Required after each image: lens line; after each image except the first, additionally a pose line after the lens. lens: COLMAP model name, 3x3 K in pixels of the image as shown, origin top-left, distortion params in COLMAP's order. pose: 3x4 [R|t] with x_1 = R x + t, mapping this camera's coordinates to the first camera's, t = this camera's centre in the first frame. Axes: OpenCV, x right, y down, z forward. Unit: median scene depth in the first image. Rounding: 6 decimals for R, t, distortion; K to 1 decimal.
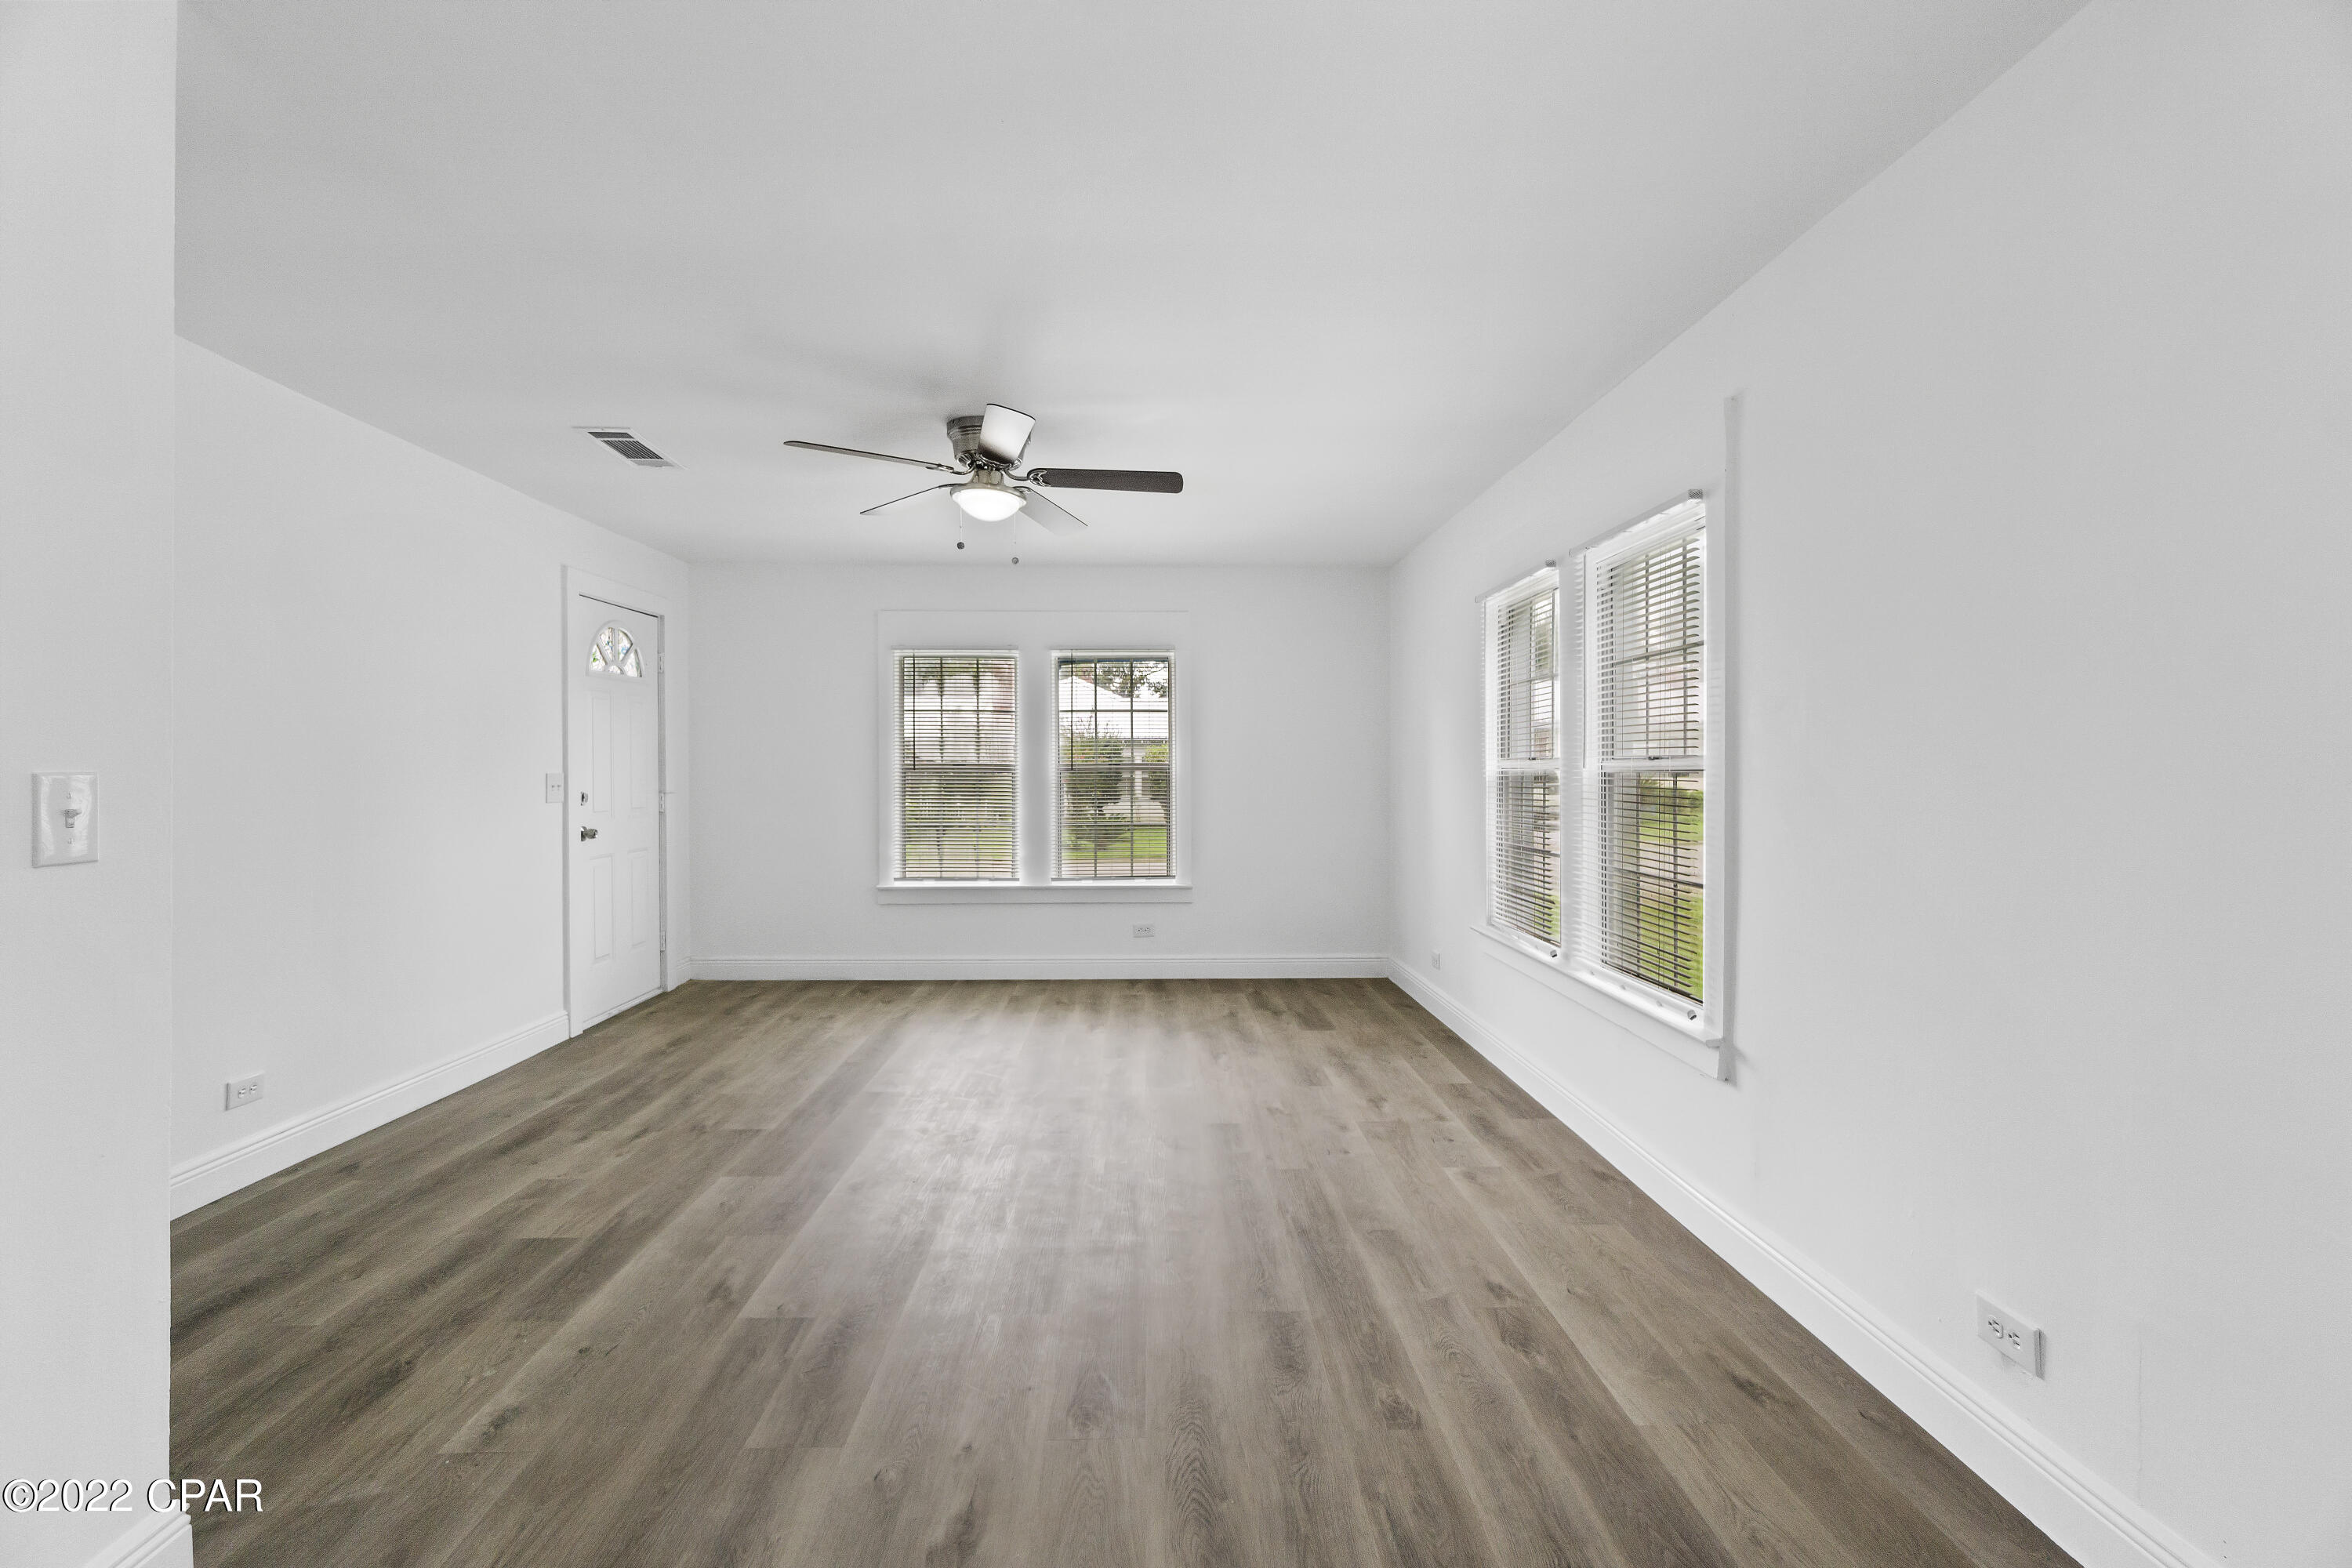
lens RADIAL K [[1015.9, 0, 1177.5], [0, 1015.9, 772.4], [0, 0, 1]] dist [-0.000968, 0.000461]
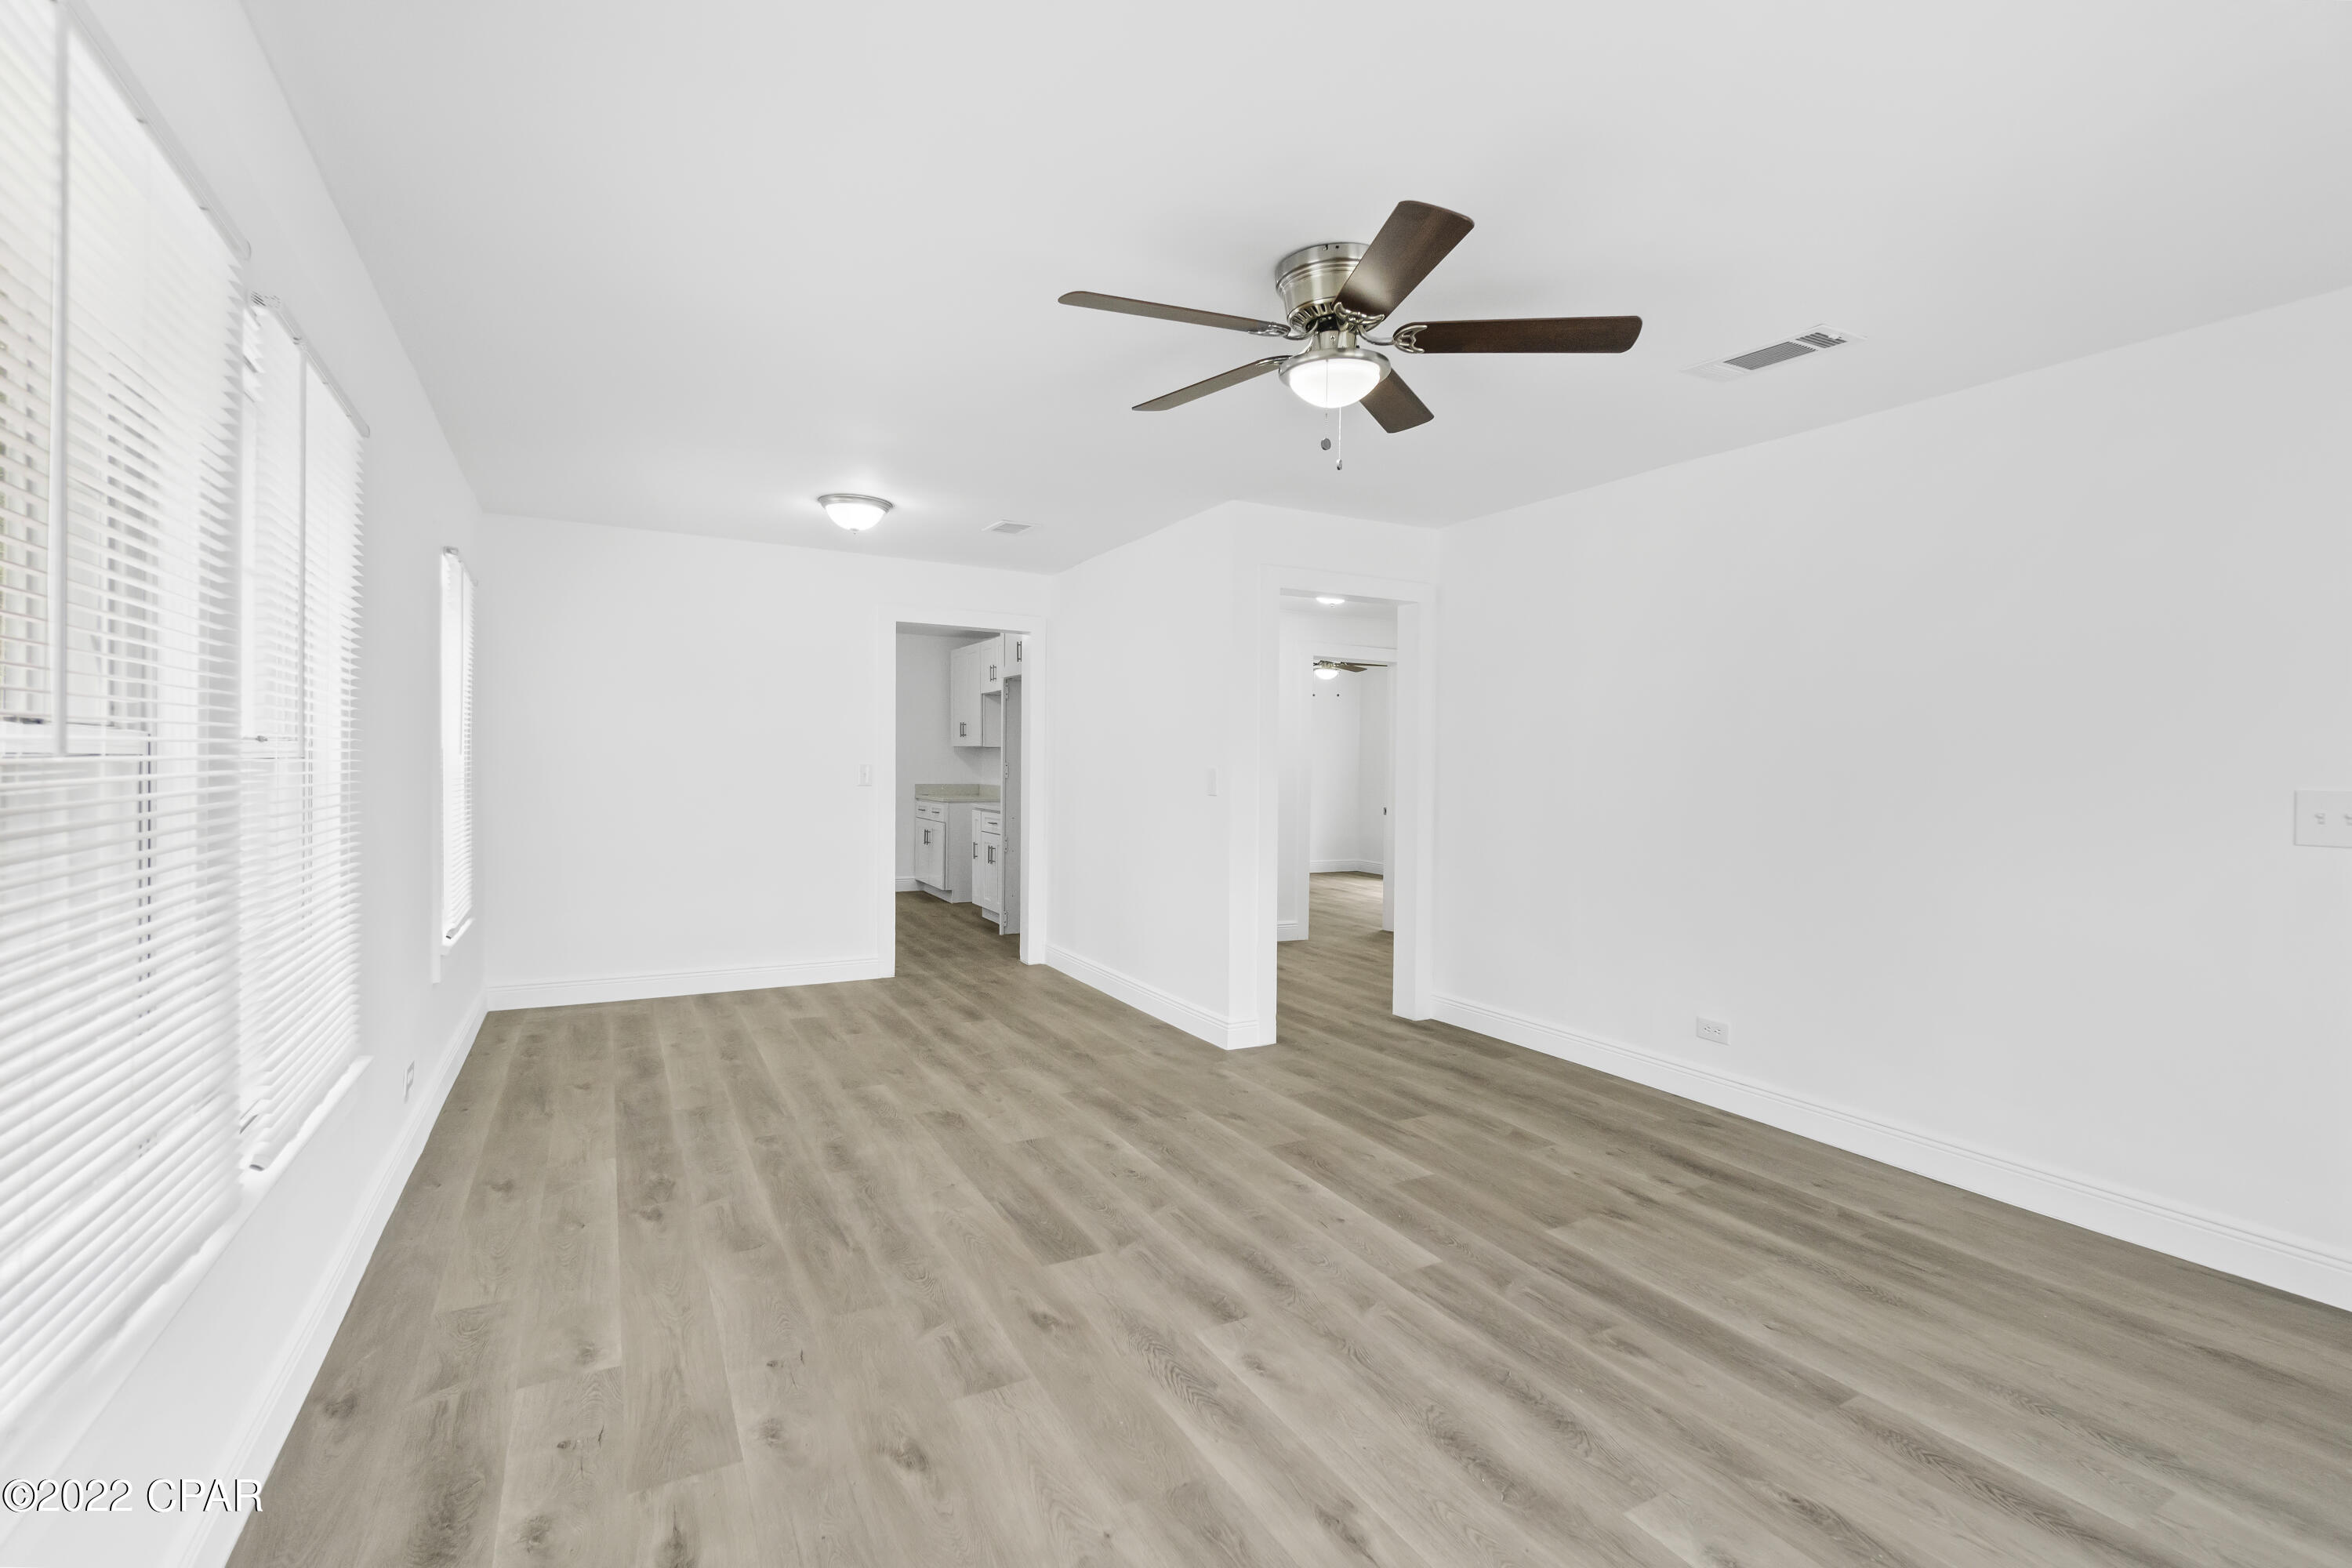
lens RADIAL K [[1015.9, 0, 1184.7], [0, 1015.9, 781.0], [0, 0, 1]] dist [-0.000968, 0.000461]
pose [[-0.883573, -0.005611, -0.468260, 0.256310], [-0.016124, 0.999700, 0.018444, -0.010958], [0.468016, 0.023847, -0.883398, 1.801905]]
